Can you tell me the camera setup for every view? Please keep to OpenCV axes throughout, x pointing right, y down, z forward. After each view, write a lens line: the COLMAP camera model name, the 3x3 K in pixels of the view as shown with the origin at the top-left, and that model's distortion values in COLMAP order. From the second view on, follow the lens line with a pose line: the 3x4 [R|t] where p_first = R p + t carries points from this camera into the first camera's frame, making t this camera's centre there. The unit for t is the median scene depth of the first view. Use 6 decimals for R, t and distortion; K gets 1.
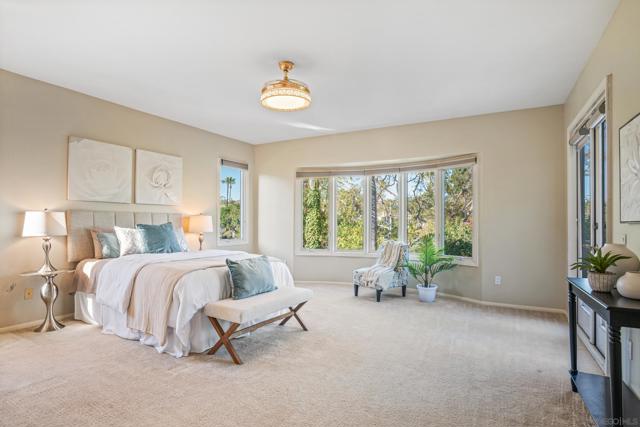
lens RADIAL K [[334.6, 0, 320.0], [0, 334.6, 213.5], [0, 0, 1]] dist [-0.034685, 0.001390]
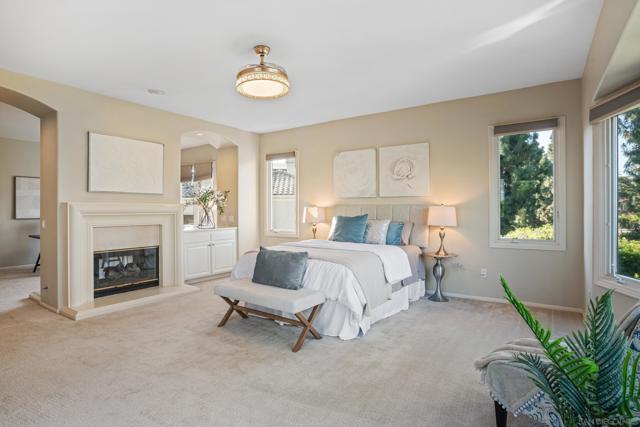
lens RADIAL K [[334.6, 0, 320.0], [0, 334.6, 213.5], [0, 0, 1]] dist [-0.034685, 0.001390]
pose [[-0.089704, -0.001827, -0.995967, 0.574986], [0.016019, 0.999866, -0.003277, 0.024746], [0.995840, -0.016249, -0.089663, 0.886926]]
